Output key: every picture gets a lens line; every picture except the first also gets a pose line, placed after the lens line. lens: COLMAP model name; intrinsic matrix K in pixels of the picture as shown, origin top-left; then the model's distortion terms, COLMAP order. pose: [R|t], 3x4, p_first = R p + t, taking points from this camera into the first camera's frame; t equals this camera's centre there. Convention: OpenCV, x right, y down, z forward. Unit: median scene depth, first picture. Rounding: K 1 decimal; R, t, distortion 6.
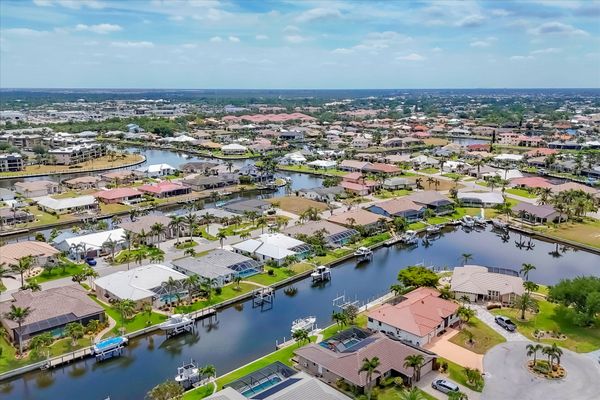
lens RADIAL K [[517.8, 0, 299.7], [0, 517.8, 185.0], [0, 0, 1]] dist [0.139566, -0.231580]
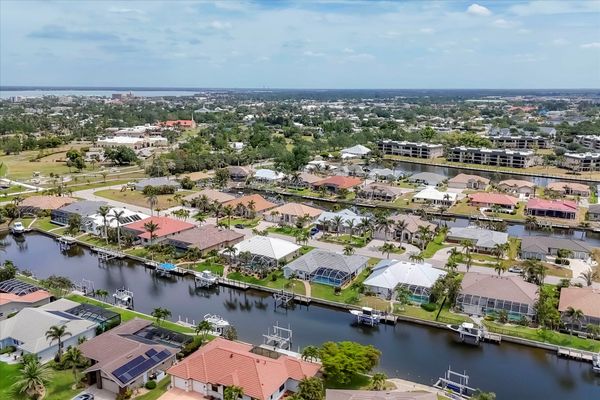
lens RADIAL K [[517.8, 0, 299.7], [0, 517.8, 185.0], [0, 0, 1]] dist [0.139566, -0.231580]
pose [[0.276732, 0.173311, -0.945189, 0.797621], [-0.173001, 0.976516, 0.128404, -0.124235], [0.945246, 0.127985, 0.300216, 0.672099]]
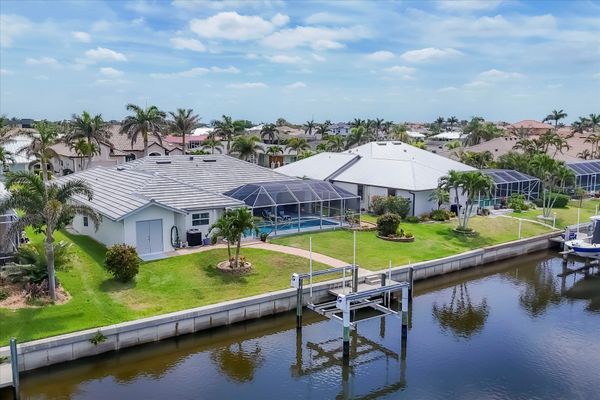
lens RADIAL K [[517.8, 0, 299.7], [0, 517.8, 185.0], [0, 0, 1]] dist [0.139566, -0.231580]
pose [[0.981782, 0.030668, -0.187521, -0.053138], [-0.042581, 0.997300, -0.059829, 0.172898], [0.185180, 0.066724, 0.980437, 0.780873]]
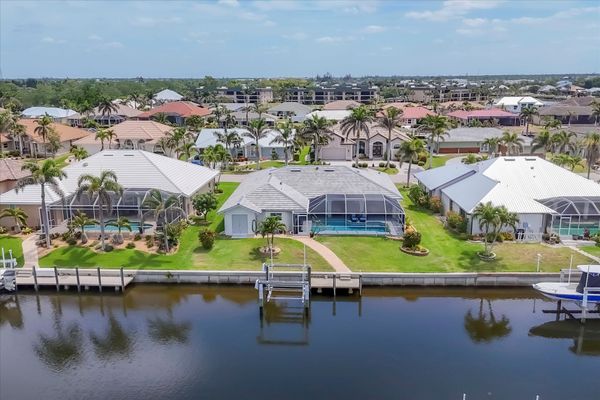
lens RADIAL K [[517.8, 0, 299.7], [0, 517.8, 185.0], [0, 0, 1]] dist [0.139566, -0.231580]
pose [[0.661266, 0.145870, -0.735832, 0.141474], [-0.123998, 0.988673, 0.084560, 0.119665], [0.739832, 0.035325, 0.671863, 0.767231]]
